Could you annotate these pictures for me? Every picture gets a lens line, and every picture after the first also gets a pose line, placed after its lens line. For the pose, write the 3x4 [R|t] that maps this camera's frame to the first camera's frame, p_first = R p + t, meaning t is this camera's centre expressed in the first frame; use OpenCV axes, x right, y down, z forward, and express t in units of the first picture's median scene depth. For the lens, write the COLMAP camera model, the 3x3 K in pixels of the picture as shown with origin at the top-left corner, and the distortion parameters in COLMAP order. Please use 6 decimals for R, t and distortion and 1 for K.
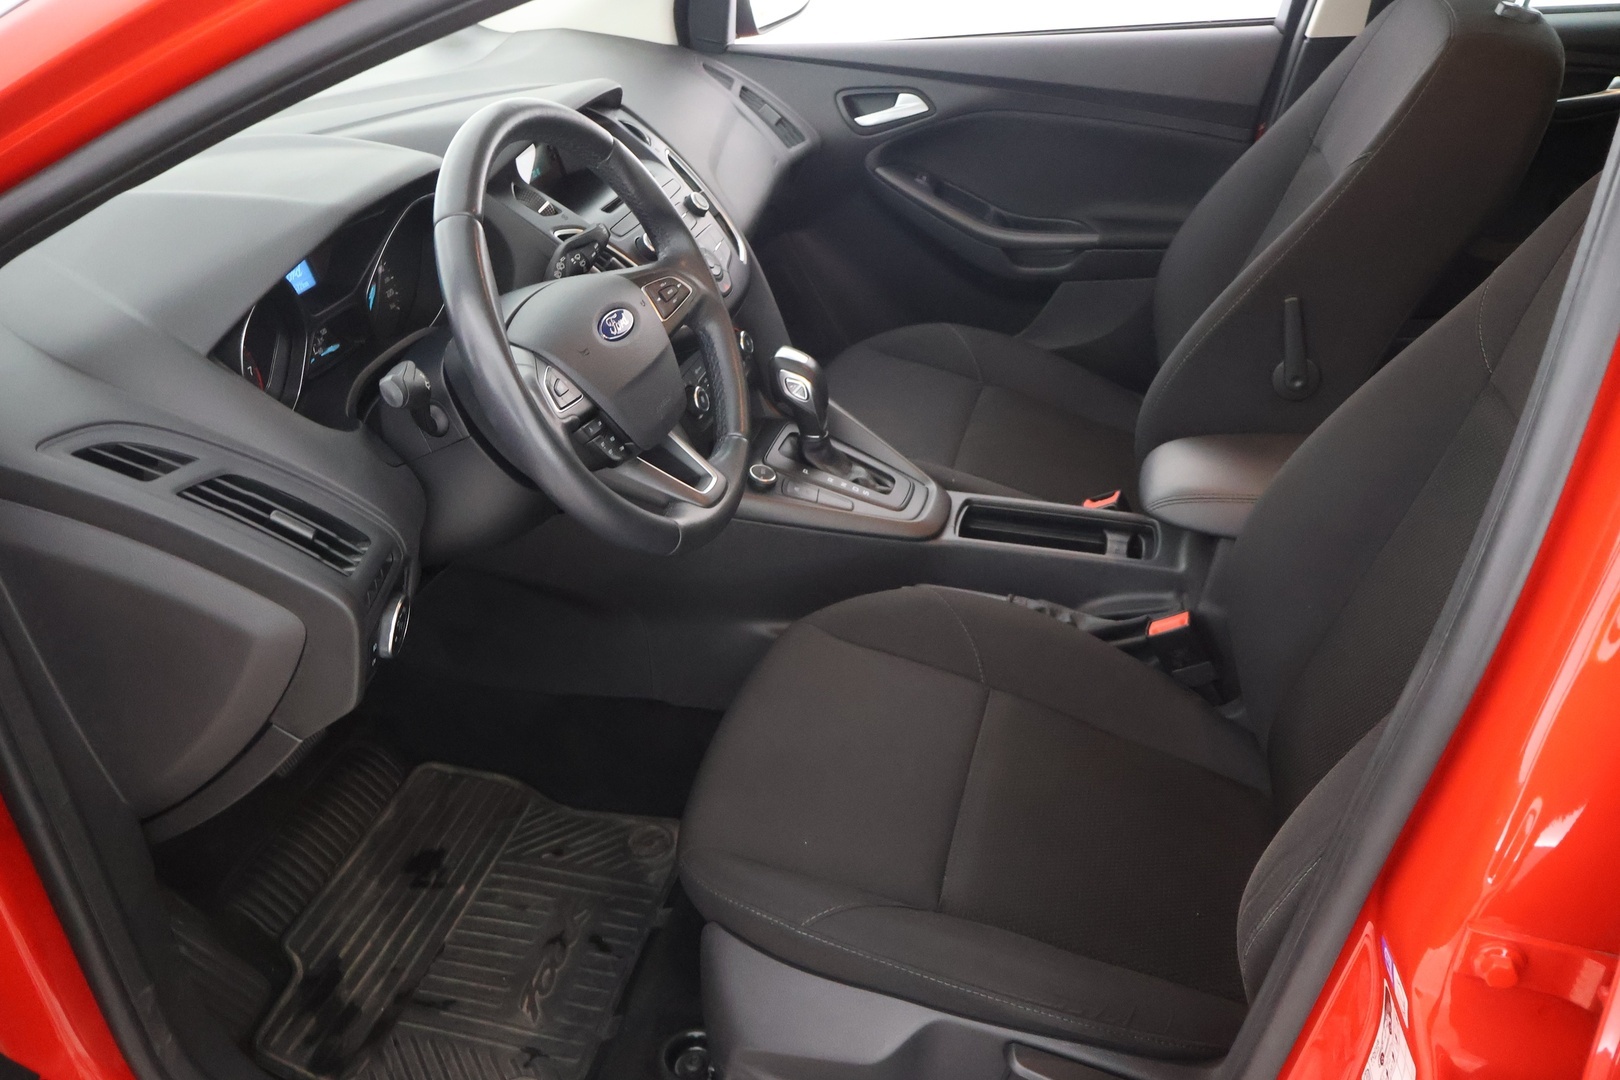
lens RADIAL K [[1359.5, 0, 810.2], [0, 1359.5, 540.9], [0, 0, 1]] dist [-0.000919, -0.002153]
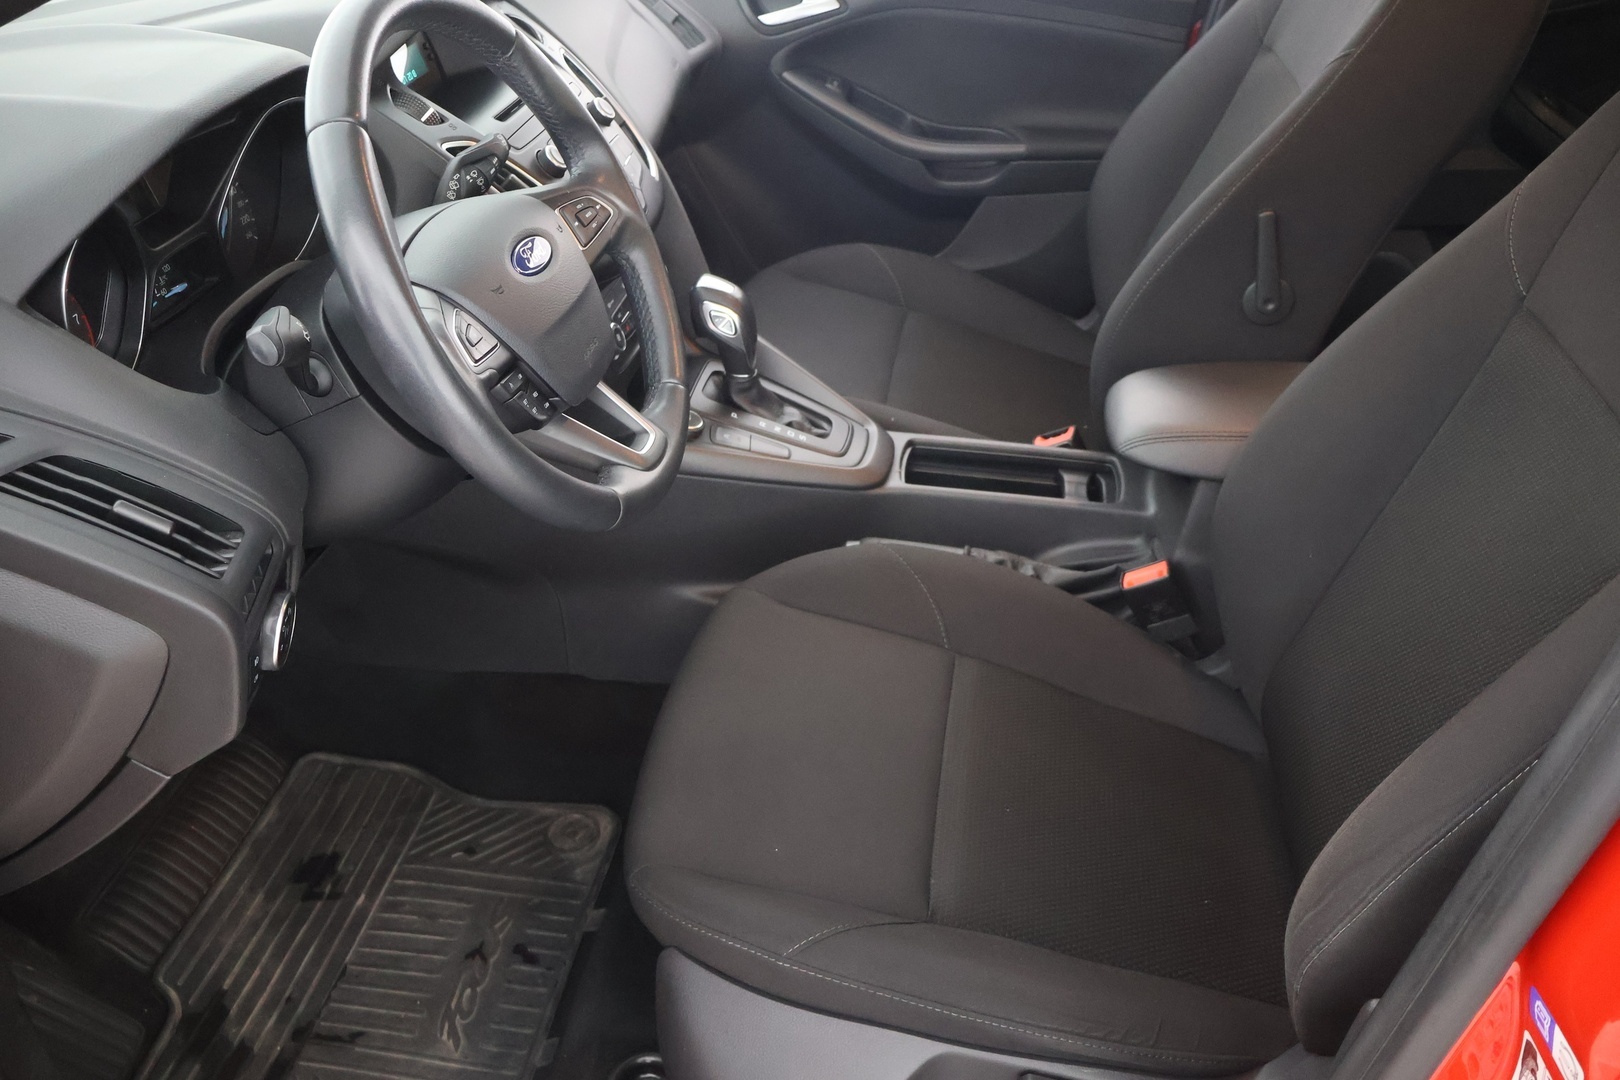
lens RADIAL K [[1359.5, 0, 809.8], [0, 1359.5, 538.1], [0, 0, 1]] dist [-0.000919, -0.002153]
pose [[0.994790, -0.035009, 0.095748, -0.046681], [0.029509, 0.997865, 0.058267, -0.023480], [-0.097584, -0.055138, 0.993699, 0.114703]]
